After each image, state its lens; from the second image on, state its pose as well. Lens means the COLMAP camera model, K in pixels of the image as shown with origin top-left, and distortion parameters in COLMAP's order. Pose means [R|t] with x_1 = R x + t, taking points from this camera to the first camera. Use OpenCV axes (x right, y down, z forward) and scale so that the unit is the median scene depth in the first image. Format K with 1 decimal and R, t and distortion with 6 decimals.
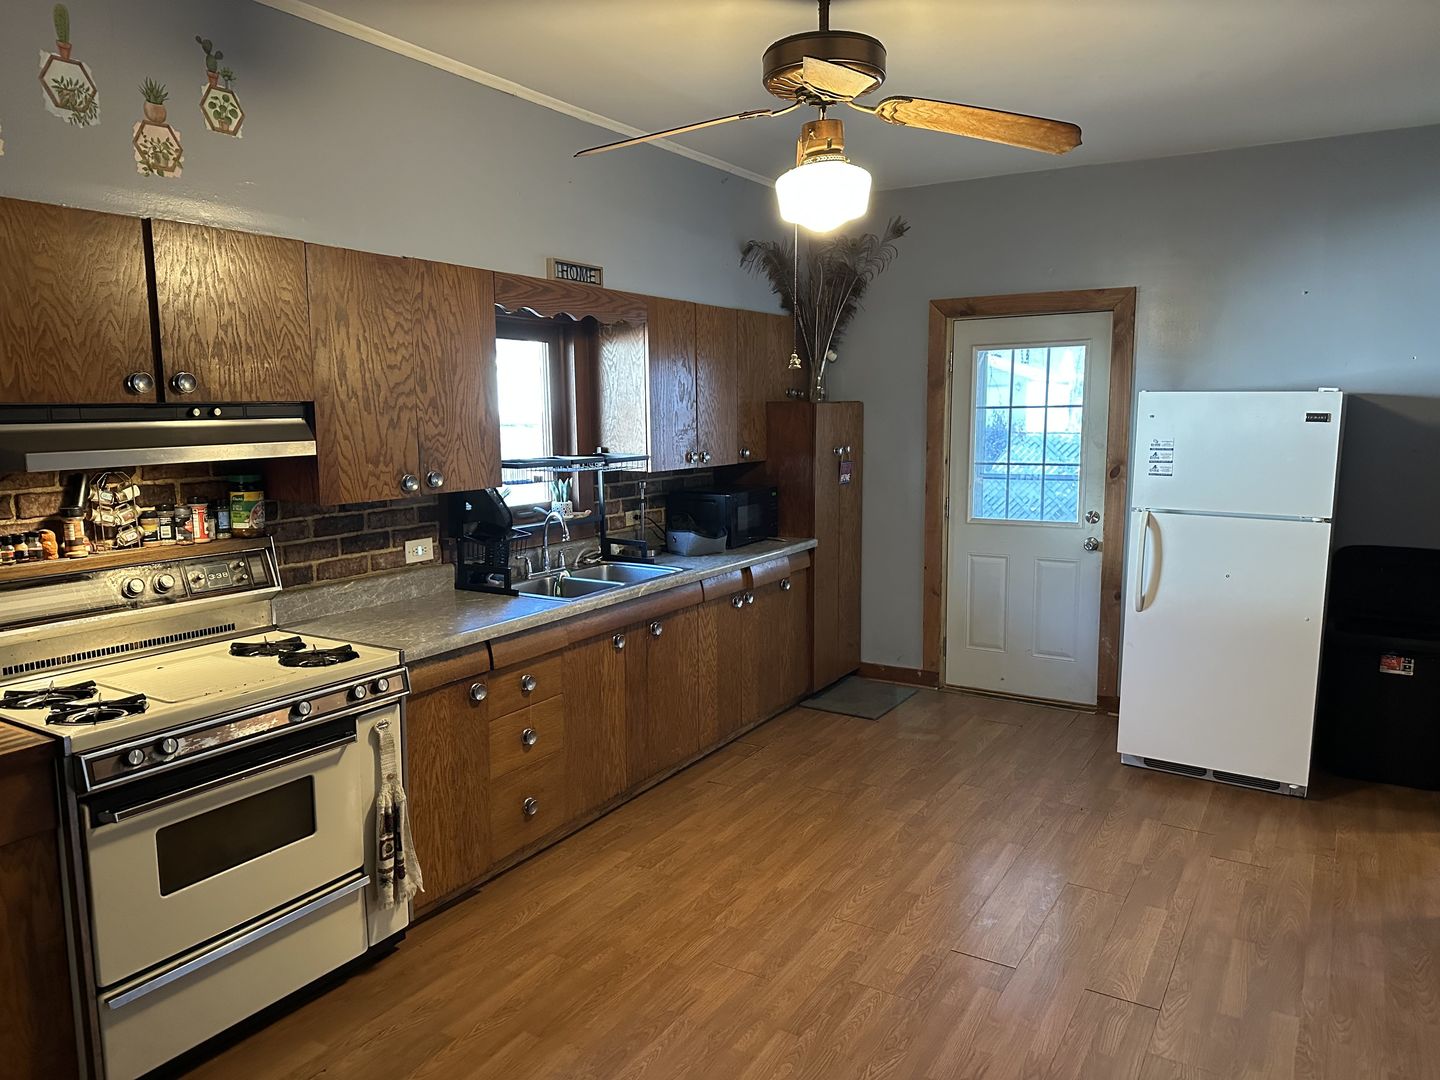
lens RADIAL K [[1013.6, 0, 696.1], [0, 1013.6, 538.3], [0, 0, 1]] dist [0.099511, -0.081962]
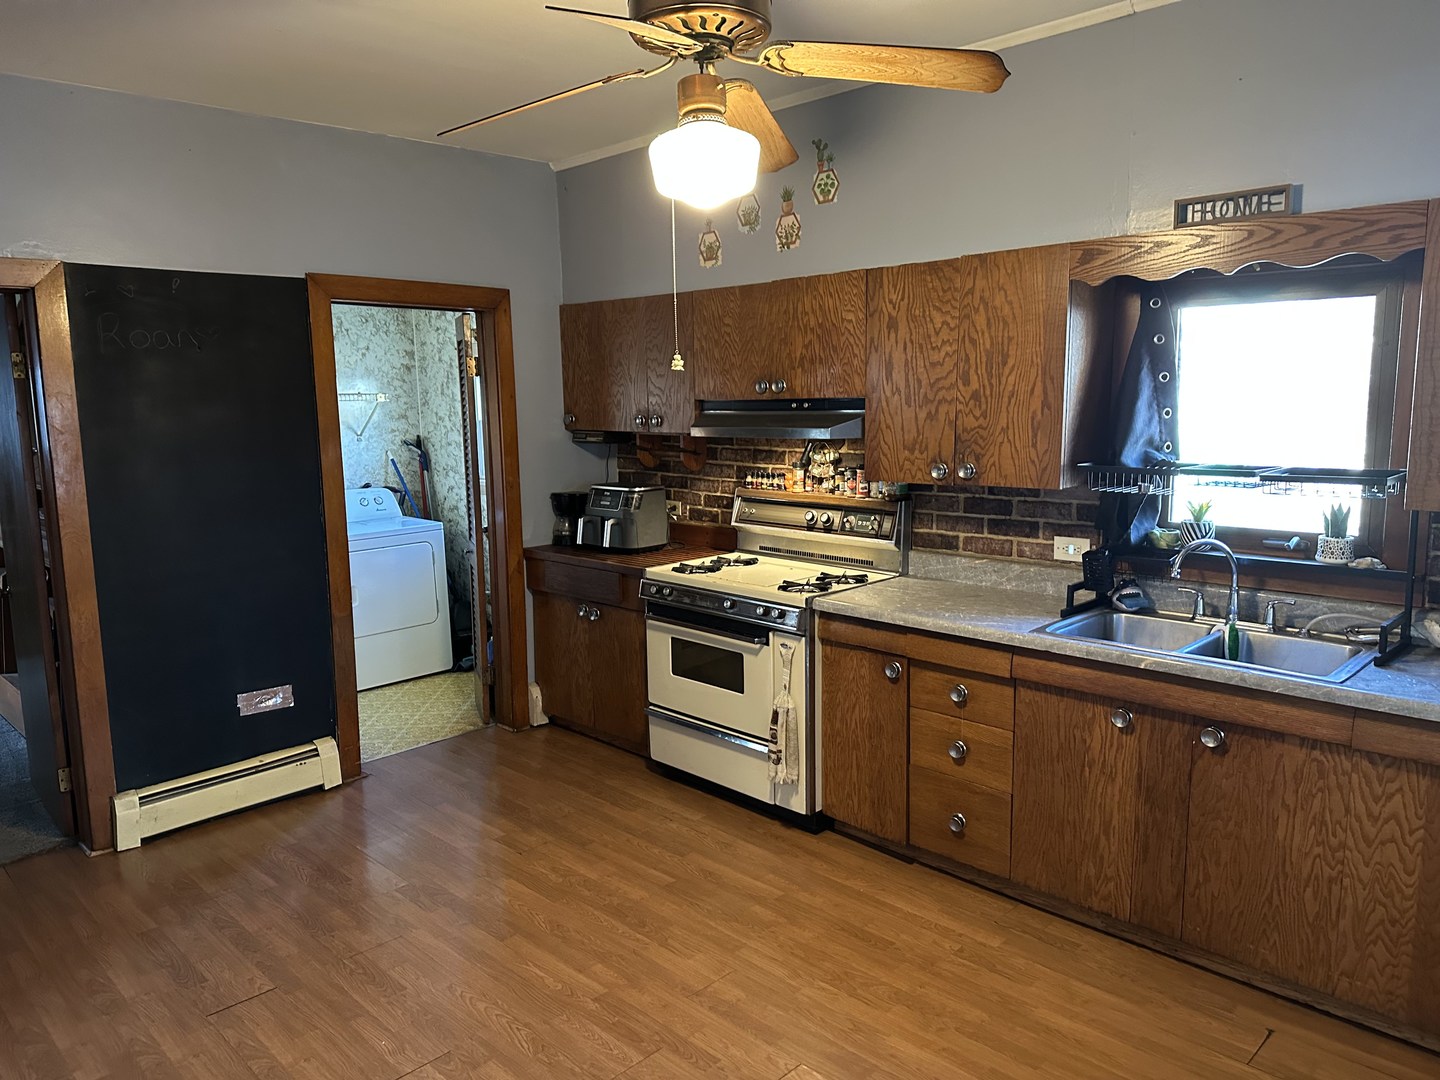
lens RADIAL K [[1001.5, 0, 720.0], [0, 1001.5, 540.0], [0, 0, 1]] dist [0.256084, -0.269144]
pose [[-0.198610, 0.153913, -0.967918, 0.837783], [-0.111591, 0.977618, 0.178353, -0.152633], [0.973705, 0.143433, -0.176989, 1.002203]]
